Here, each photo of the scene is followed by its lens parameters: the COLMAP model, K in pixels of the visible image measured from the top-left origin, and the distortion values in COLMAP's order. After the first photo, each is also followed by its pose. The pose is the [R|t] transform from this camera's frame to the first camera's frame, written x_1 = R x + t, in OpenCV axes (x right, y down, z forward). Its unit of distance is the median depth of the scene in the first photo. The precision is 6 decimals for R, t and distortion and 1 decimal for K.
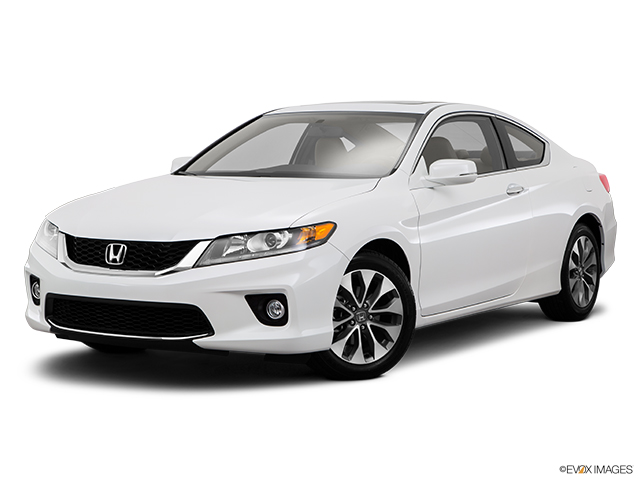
lens RADIAL K [[1329.0, 0, 323.5], [0, 1329.0, 240.0], [0, 0, 1]] dist [0.062963, 0.000000]
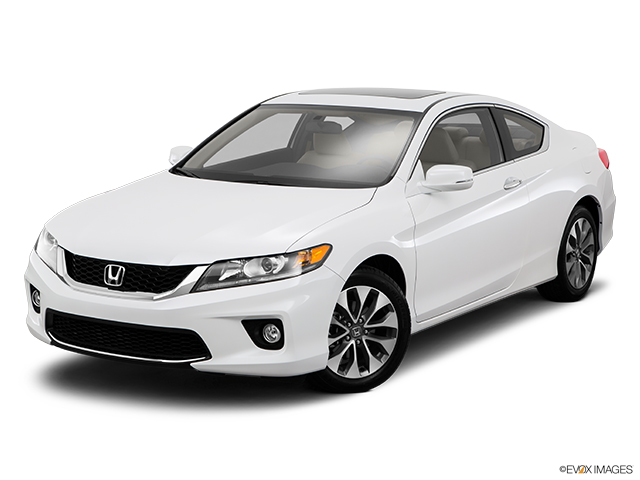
lens RADIAL K [[1329.0, 0, 318.9], [0, 1329.0, 241.6], [0, 0, 1]] dist [0.062963, 0.000000]
pose [[0.999966, 0.003194, -0.007629, 0.007094], [-0.002526, 0.996291, 0.086012, -0.098951], [0.007875, -0.085990, 0.996265, -0.005308]]
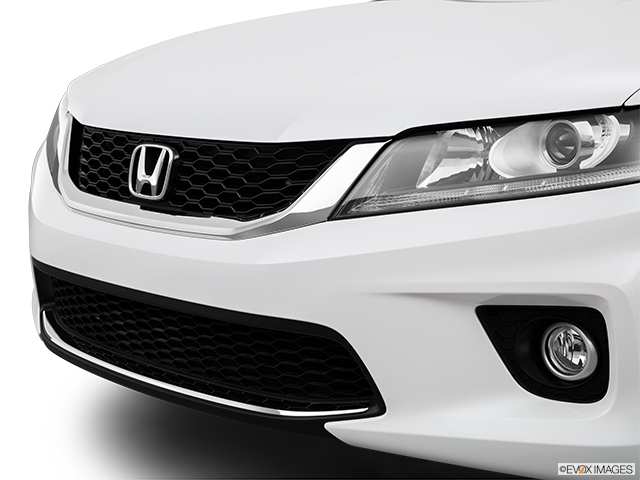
lens RADIAL K [[1176.1, 0, 318.2], [0, 1176.1, 239.3], [0, 0, 1]] dist [0.184602, 0.000000]
pose [[0.968909, 0.041156, -0.243969, -0.023986], [-0.019535, 0.995715, 0.090391, -0.001599], [0.246644, -0.082815, 0.965561, 0.657406]]
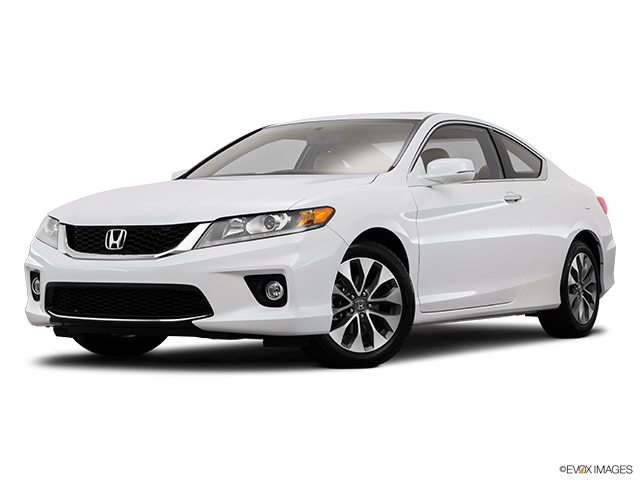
lens RADIAL K [[1329.0, 0, 317.9], [0, 1329.0, 239.2], [0, 0, 1]] dist [0.062963, 0.000000]
pose [[0.999975, -0.005248, -0.004770, 0.001453], [0.004887, 0.997335, -0.072801, 0.081529], [0.005140, 0.072776, 0.997335, -0.002285]]
